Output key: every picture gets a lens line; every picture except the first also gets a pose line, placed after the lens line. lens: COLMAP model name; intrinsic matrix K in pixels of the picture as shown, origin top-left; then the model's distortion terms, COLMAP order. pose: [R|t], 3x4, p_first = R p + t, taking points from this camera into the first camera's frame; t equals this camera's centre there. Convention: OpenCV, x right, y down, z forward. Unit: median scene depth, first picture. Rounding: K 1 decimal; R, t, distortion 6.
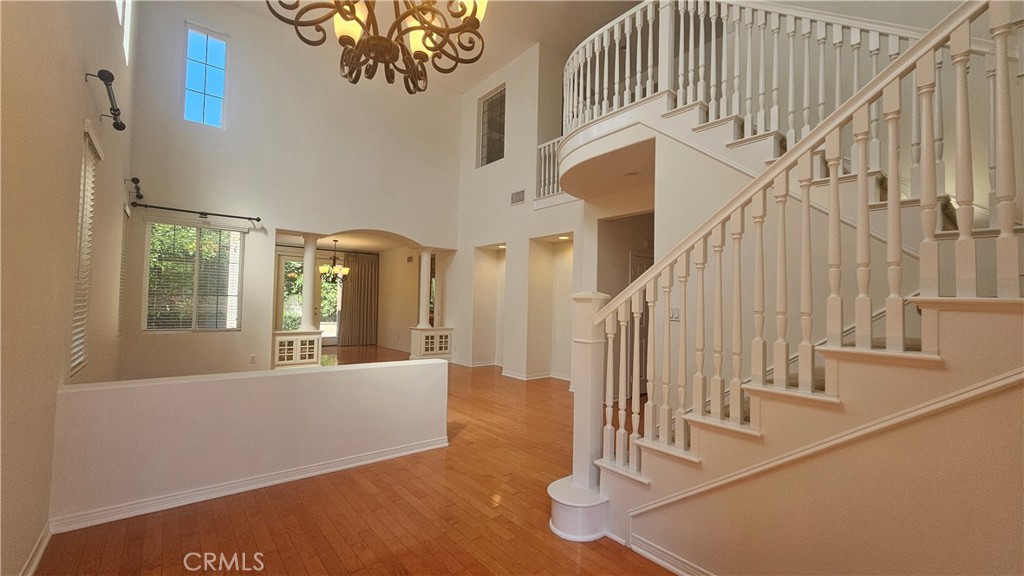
lens RADIAL K [[418.6, 0, 512.7], [0, 418.6, 290.2], [0, 0, 1]] dist [0.002147, 0.000091]
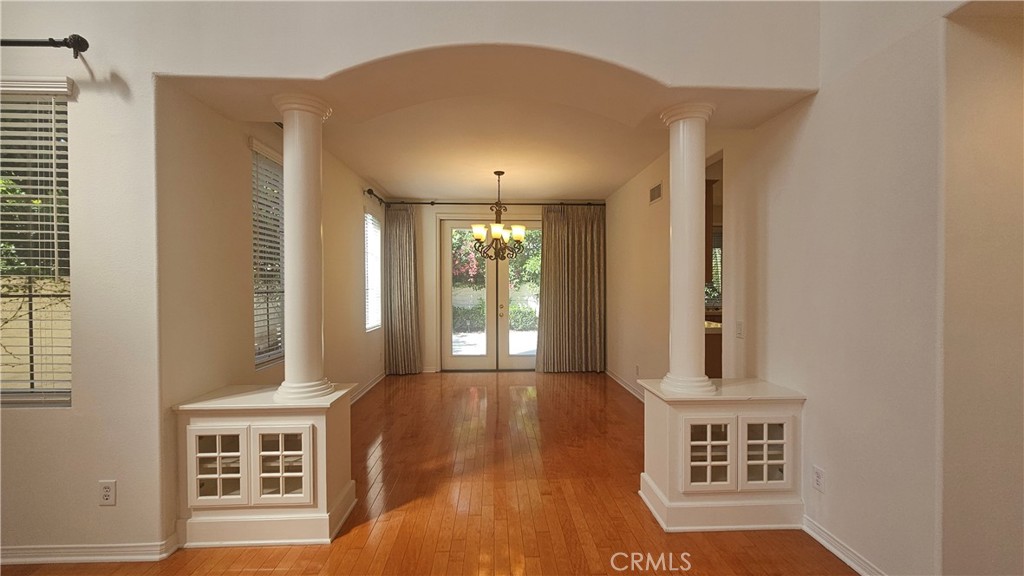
lens RADIAL K [[418.6, 0, 513.9], [0, 418.6, 292.2], [0, 0, 1]] dist [0.002147, 0.000091]
pose [[0.801037, -0.012978, -0.598474, -0.136414], [0.037111, 0.998918, 0.028011, 0.010397], [0.597463, -0.044648, 0.800653, 0.716384]]
